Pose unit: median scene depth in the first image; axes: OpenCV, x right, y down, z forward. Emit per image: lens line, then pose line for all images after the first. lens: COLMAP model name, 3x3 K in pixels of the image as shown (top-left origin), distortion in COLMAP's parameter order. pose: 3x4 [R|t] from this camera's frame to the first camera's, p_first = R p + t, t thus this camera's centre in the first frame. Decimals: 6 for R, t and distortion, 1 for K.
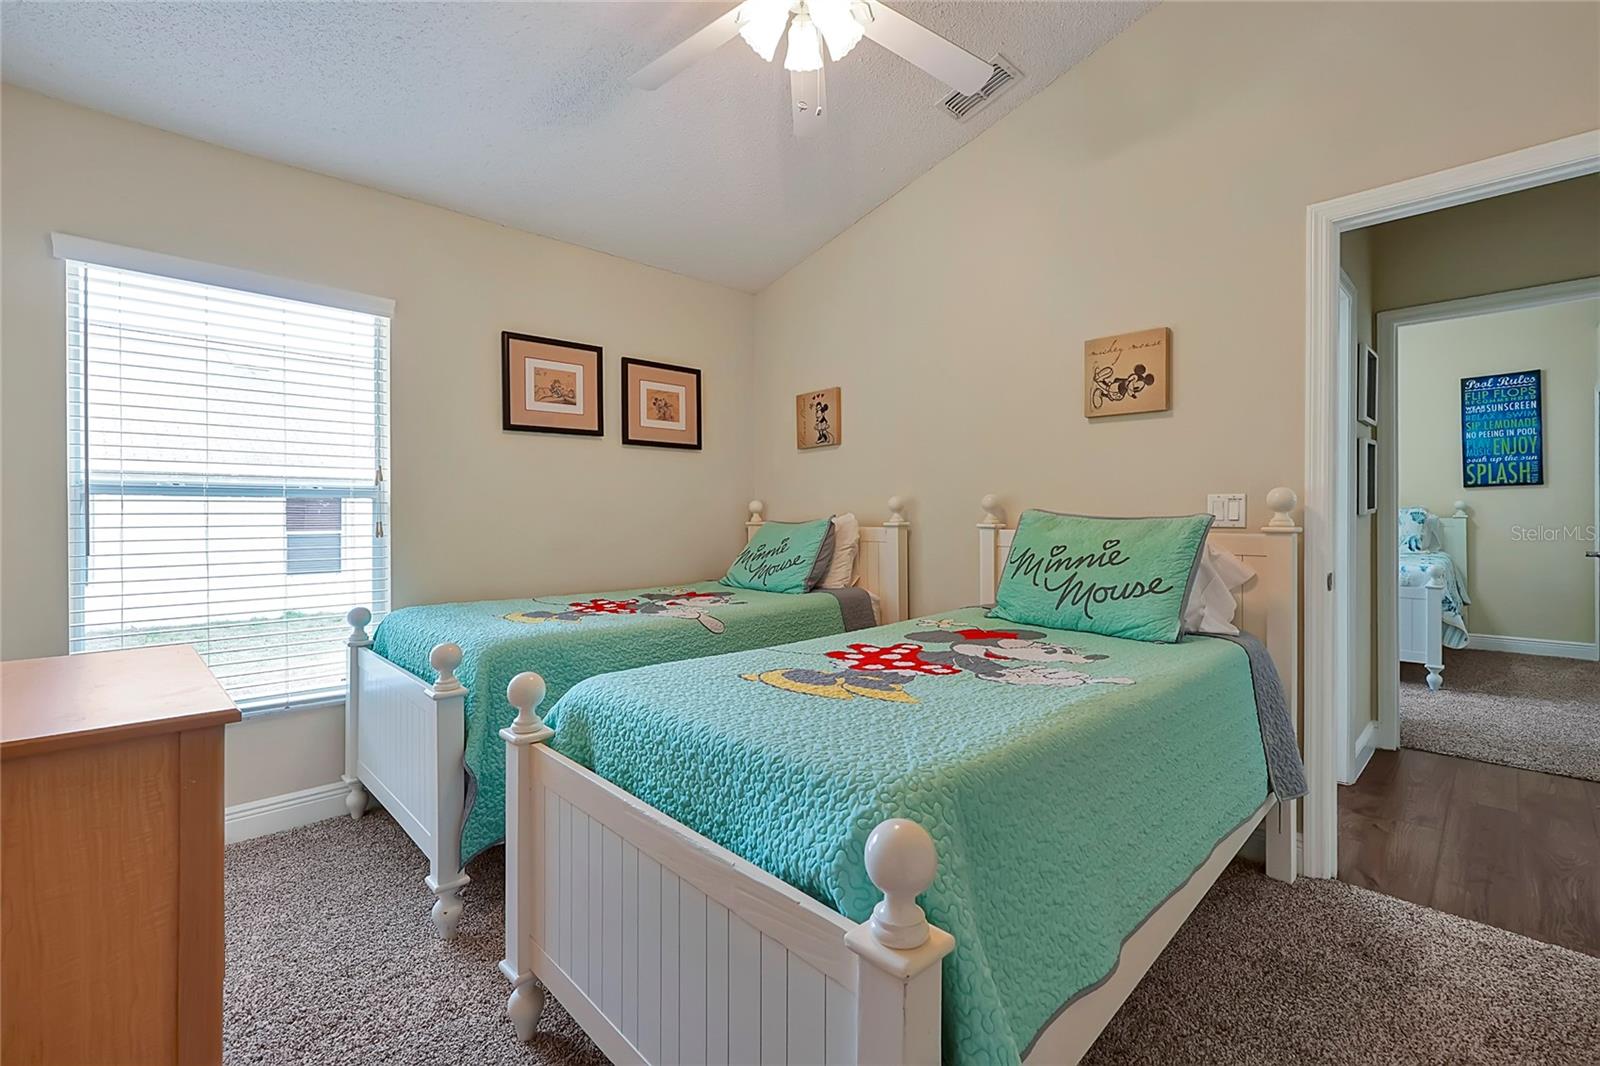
lens RADIAL K [[680.7, 0, 806.6], [0, 680.7, 520.3], [0, 0, 1]] dist [-0.003055, 0.002276]
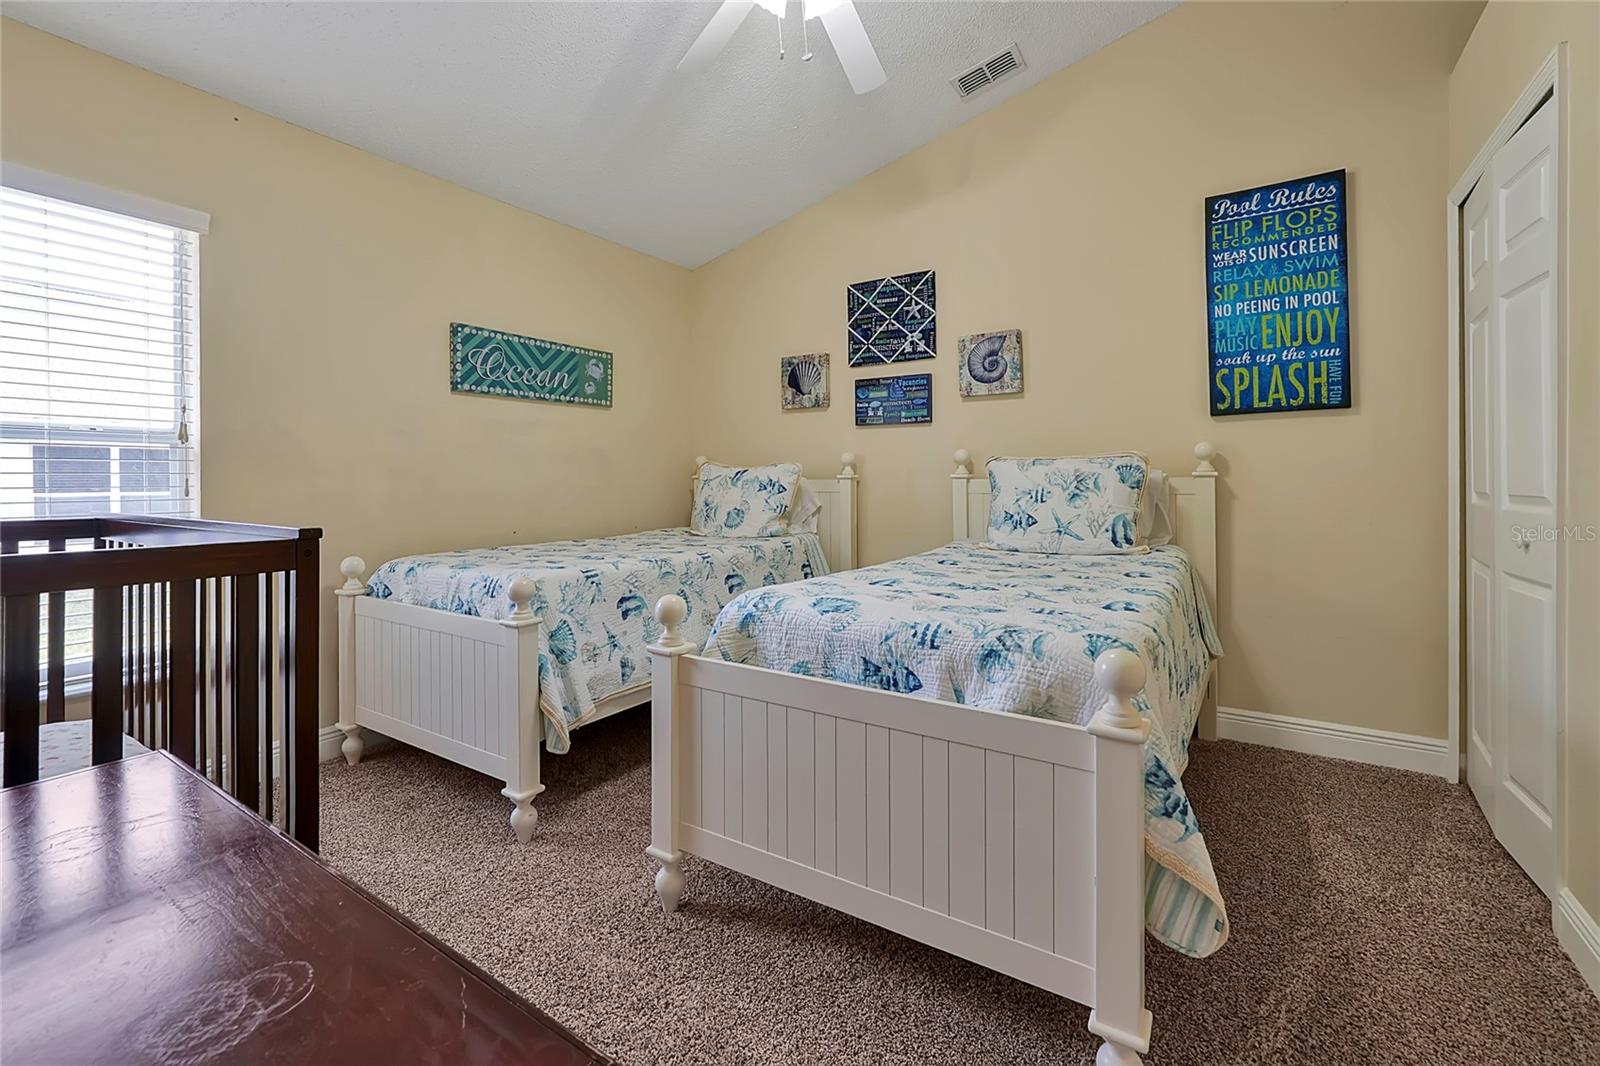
lens RADIAL K [[680.7, 0, 775.0], [0, 680.7, 476.4], [0, 0, 1]] dist [-0.003055, 0.002276]
pose [[0.980768, -0.001554, 0.195171, 0.571912], [0.002261, 0.999992, -0.003402, -0.003090], [-0.195164, 0.003778, 0.980763, 0.590556]]
